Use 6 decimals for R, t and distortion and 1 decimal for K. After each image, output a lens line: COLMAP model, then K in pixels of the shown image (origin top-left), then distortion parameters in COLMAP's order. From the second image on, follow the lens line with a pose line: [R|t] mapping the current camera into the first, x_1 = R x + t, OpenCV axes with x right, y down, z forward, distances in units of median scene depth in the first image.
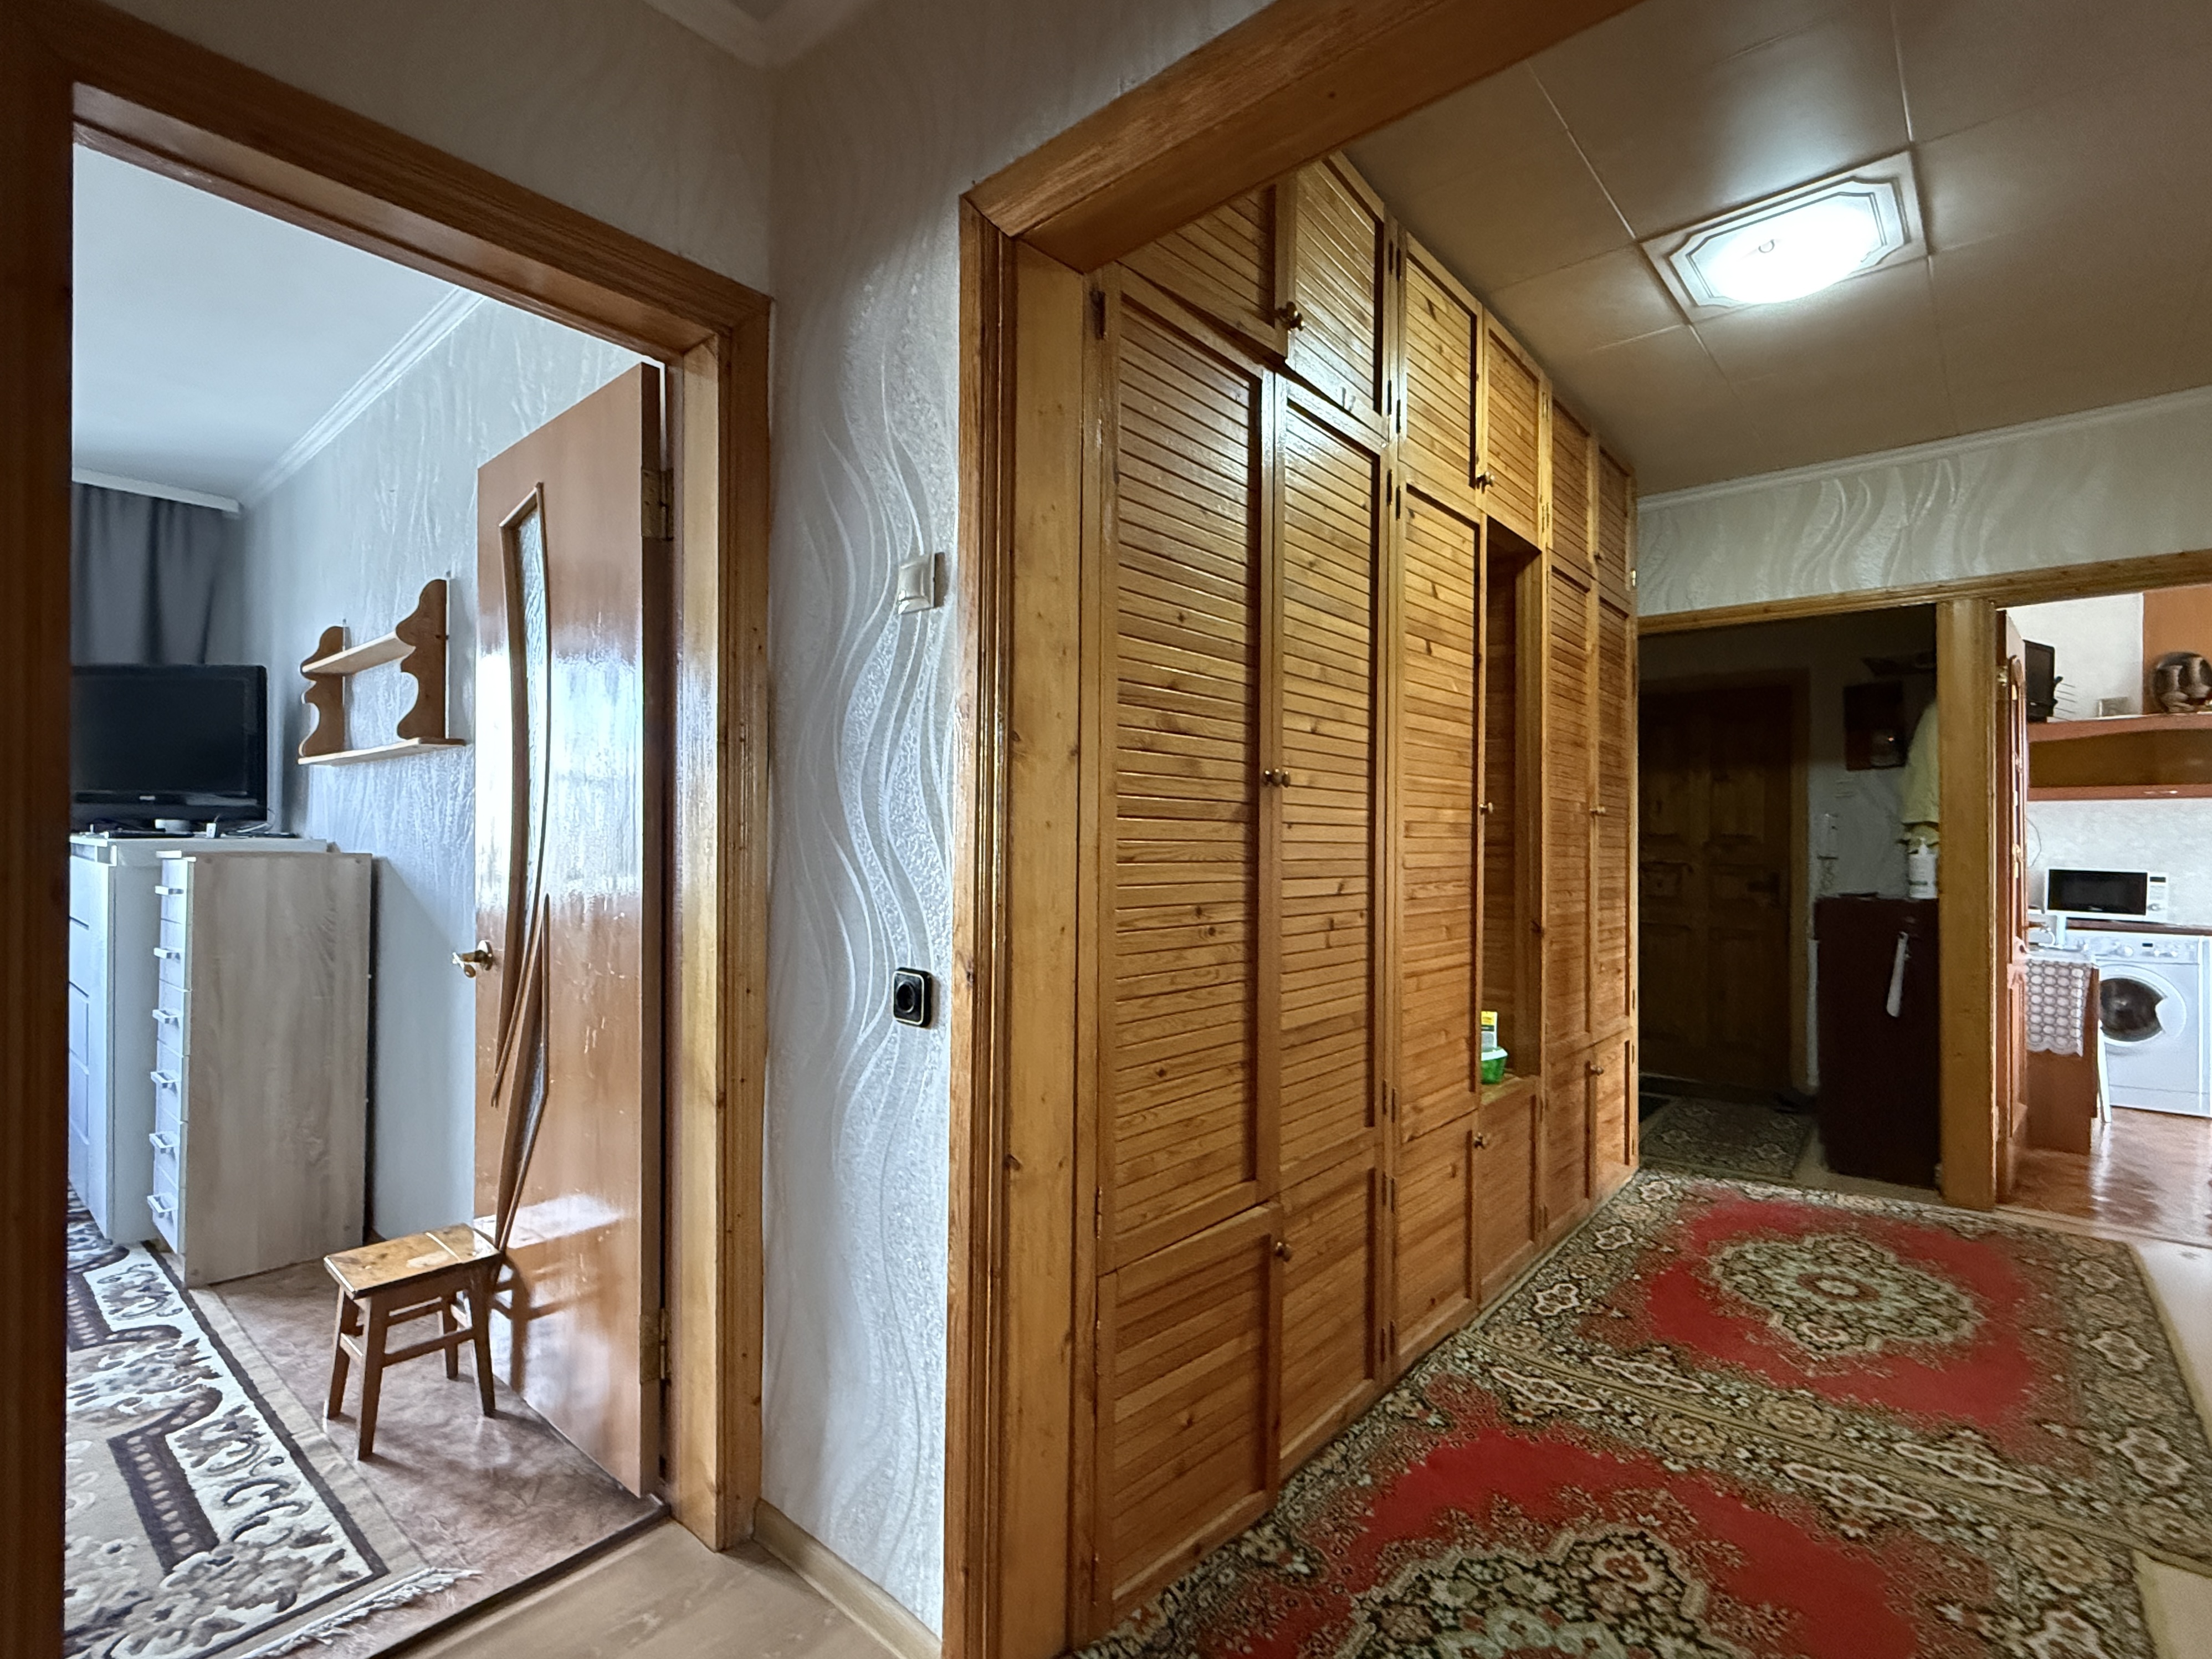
lens RADIAL K [[1037.3, 0, 1105.5], [0, 1037.3, 835.2], [0, 0, 1]] dist [-0.001685, -0.000203]
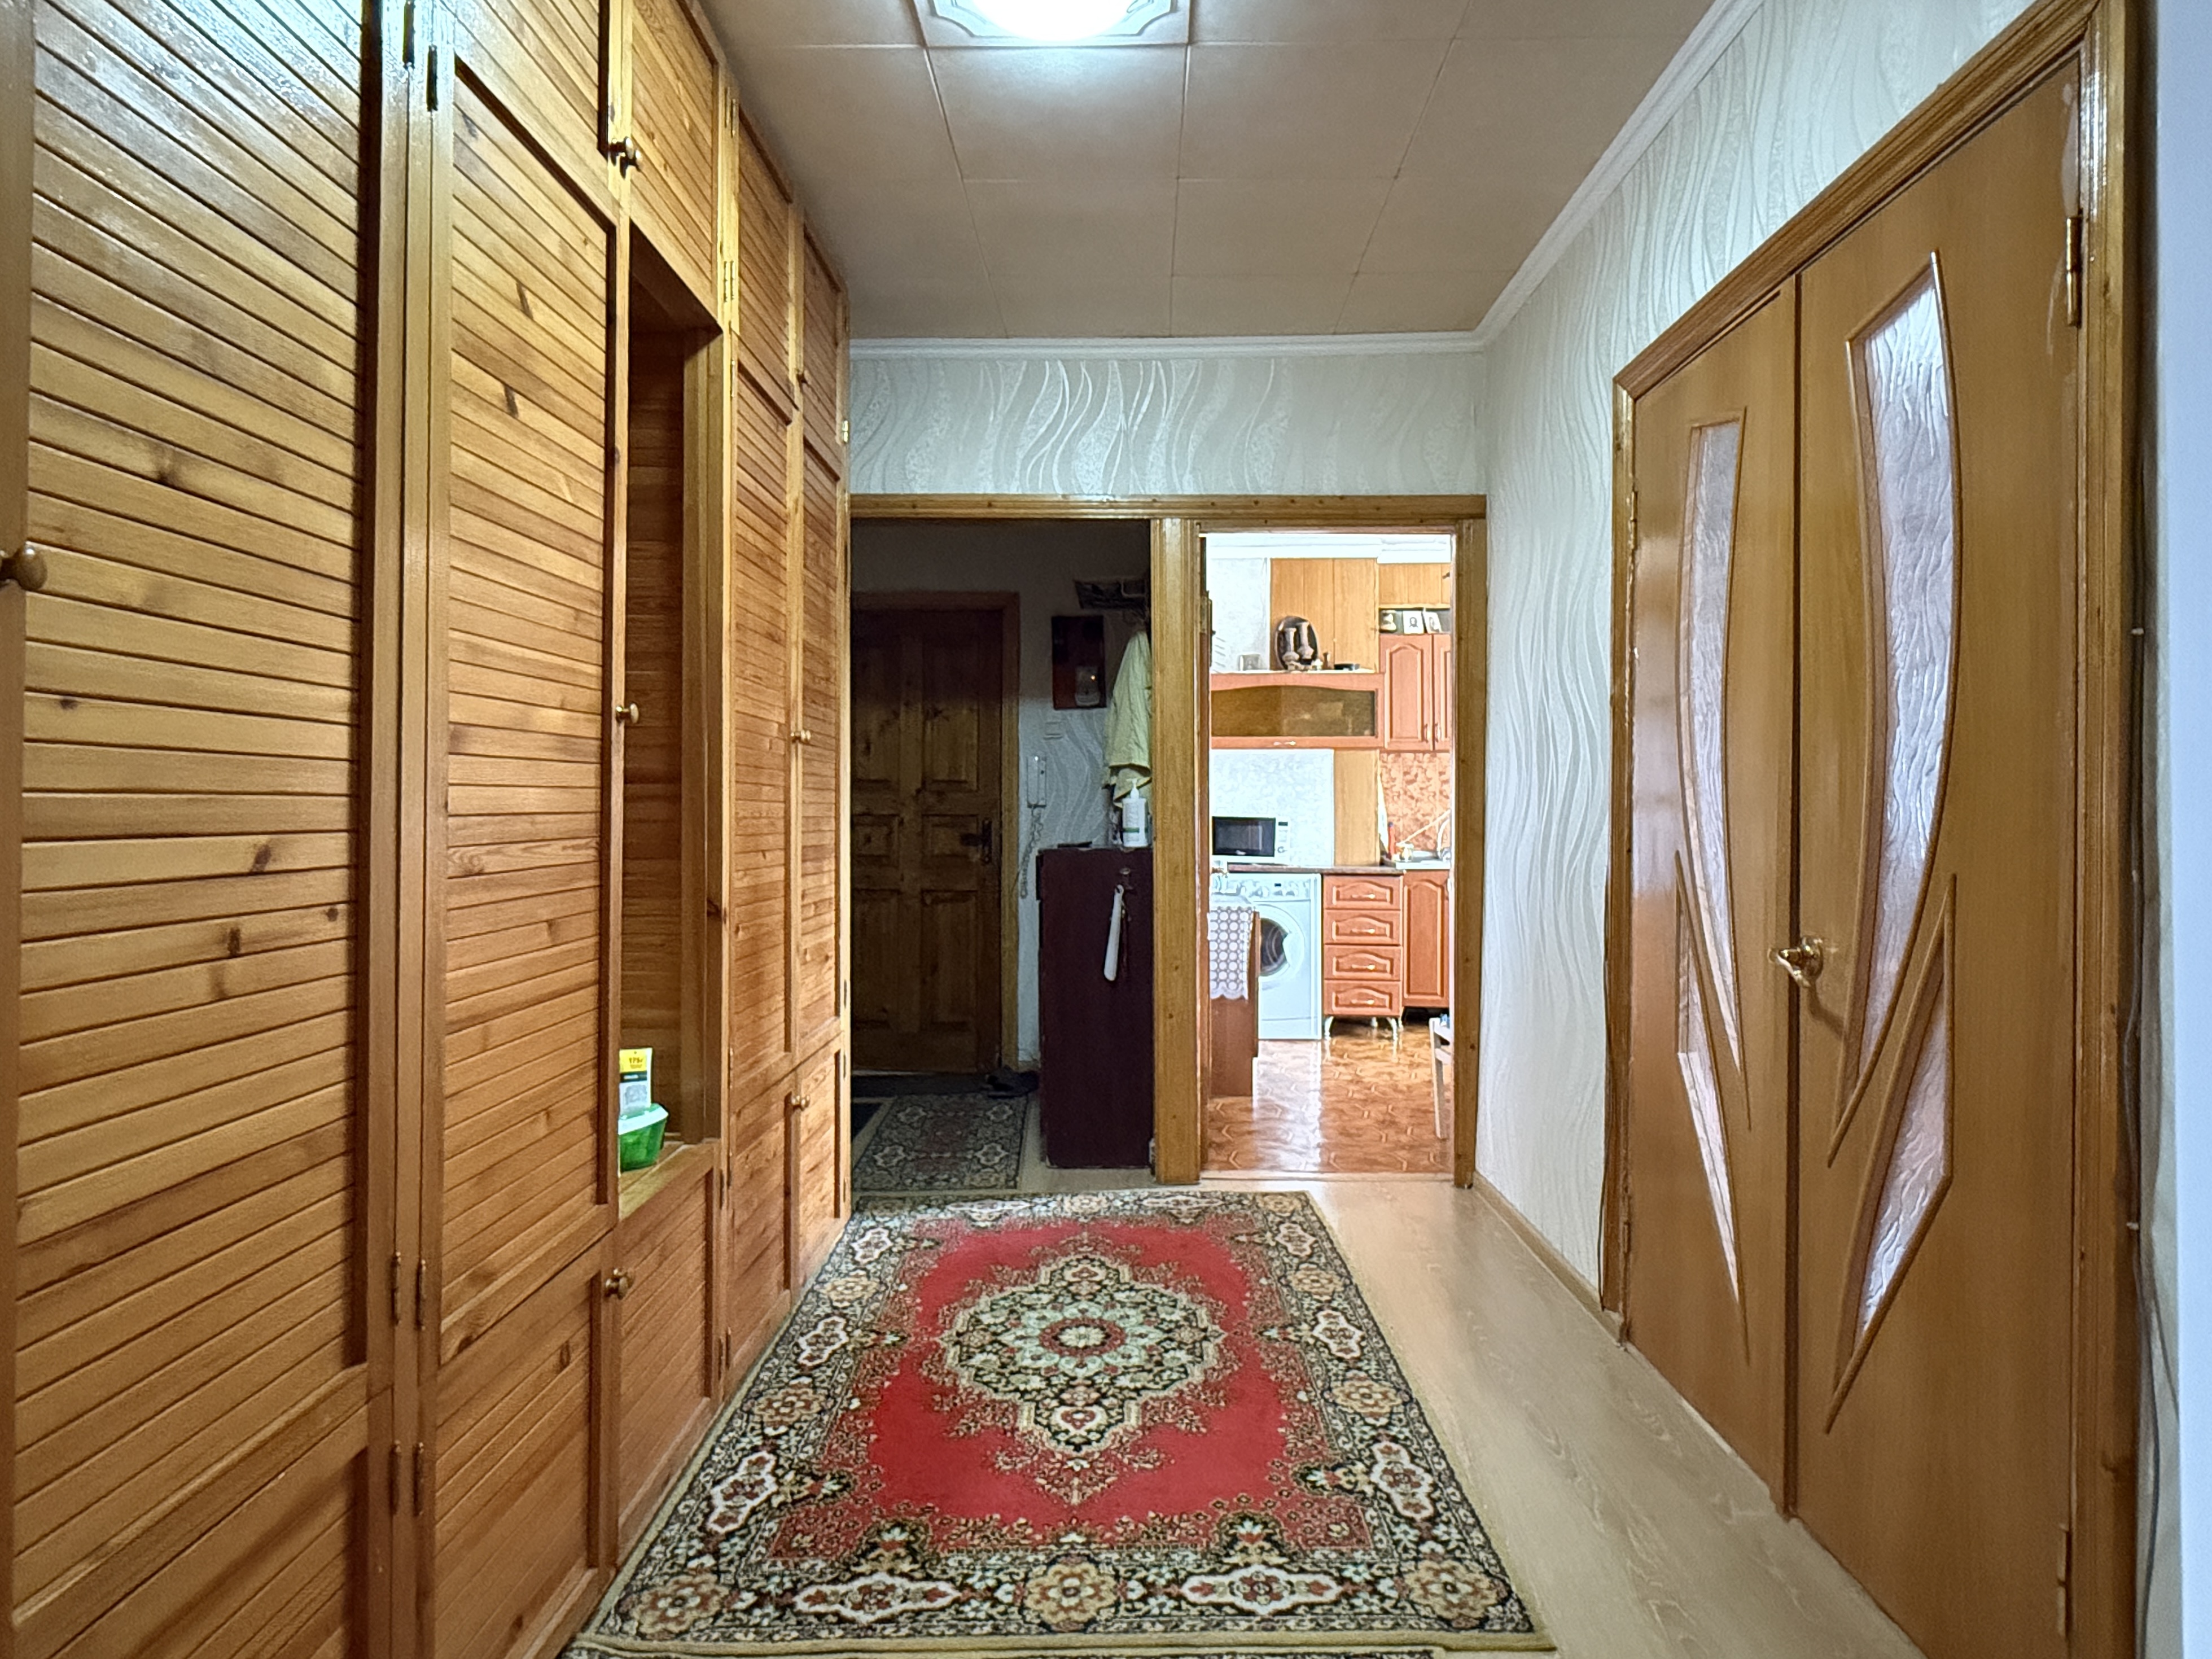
lens RADIAL K [[1202.7, 0, 1119.1], [0, 1202.7, 788.4], [0, 0, 1]] dist [-0.011301, 0.002803]
pose [[0.760395, 0.001679, 0.649459, 0.128390], [-0.000051, 0.999997, -0.002525, 0.016992], [-0.649461, 0.001887, 0.760392, 0.280850]]
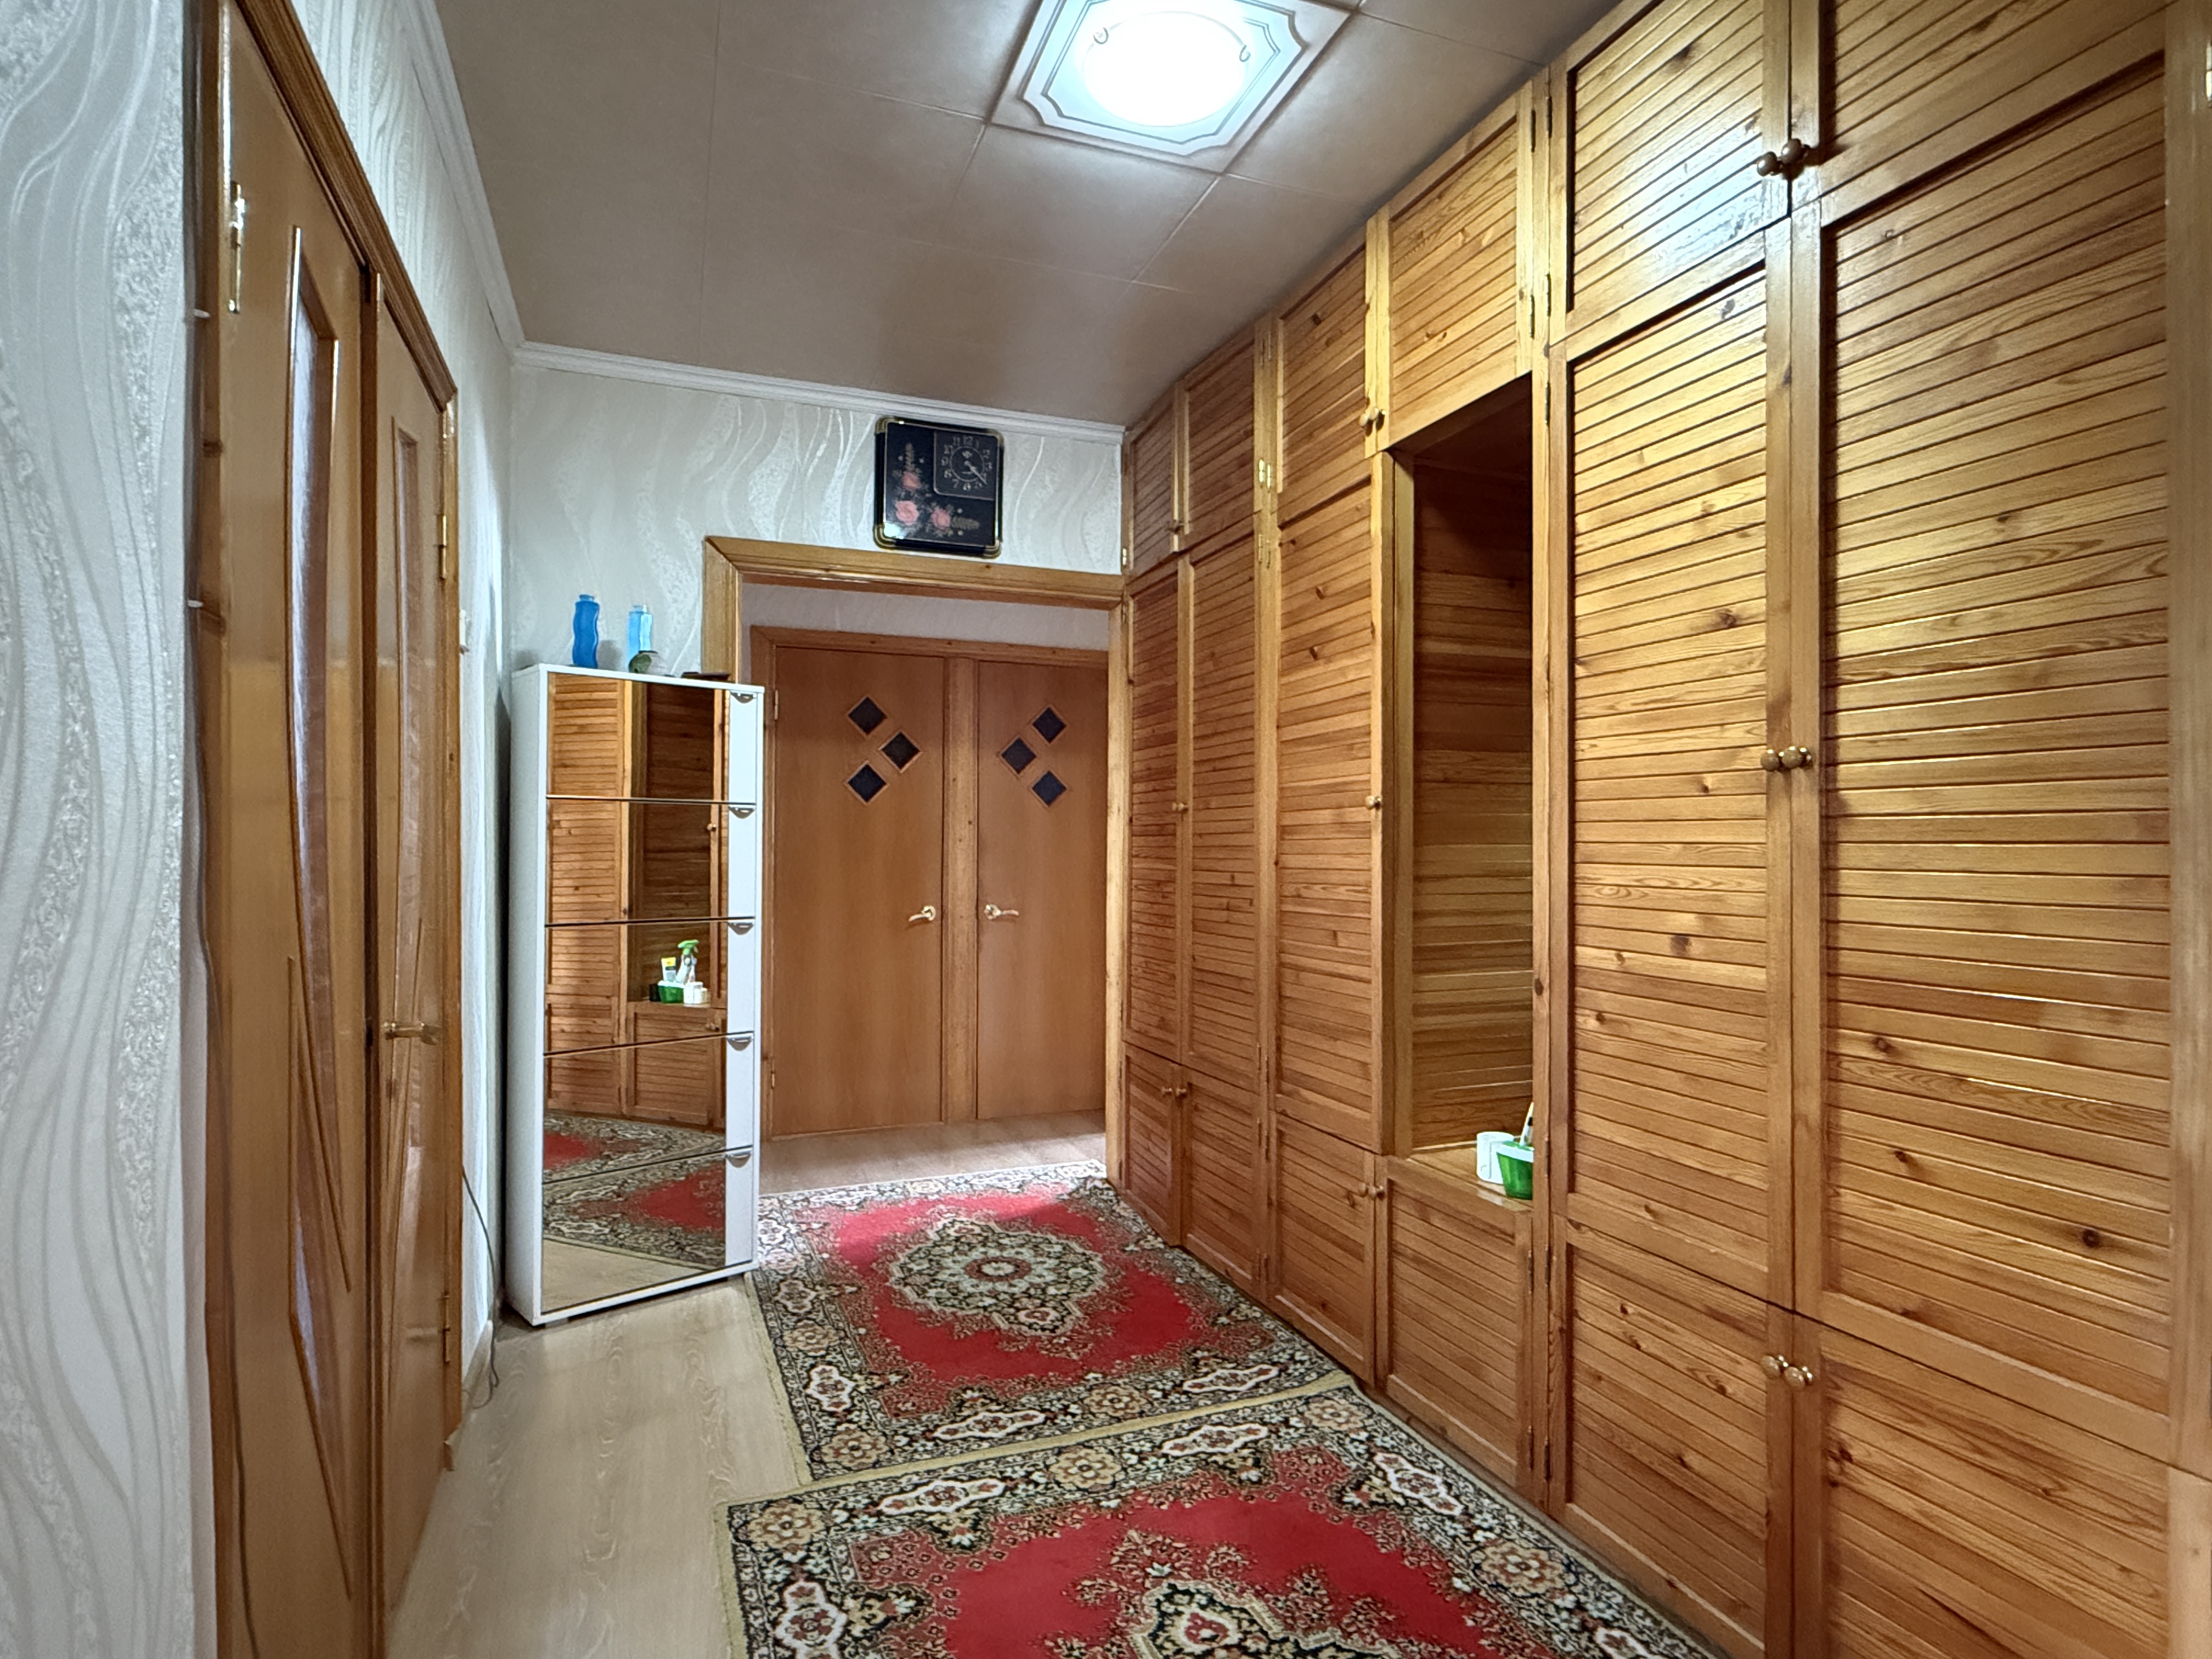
lens RADIAL K [[1202.7, 0, 1117.5], [0, 1202.7, 833.1], [0, 0, 1]] dist [-0.011301, 0.002803]
pose [[-0.465374, -0.019505, -0.884899, 1.234628], [0.001807, 0.999734, -0.022986, 0.020195], [0.885112, -0.012296, -0.465216, 1.175654]]
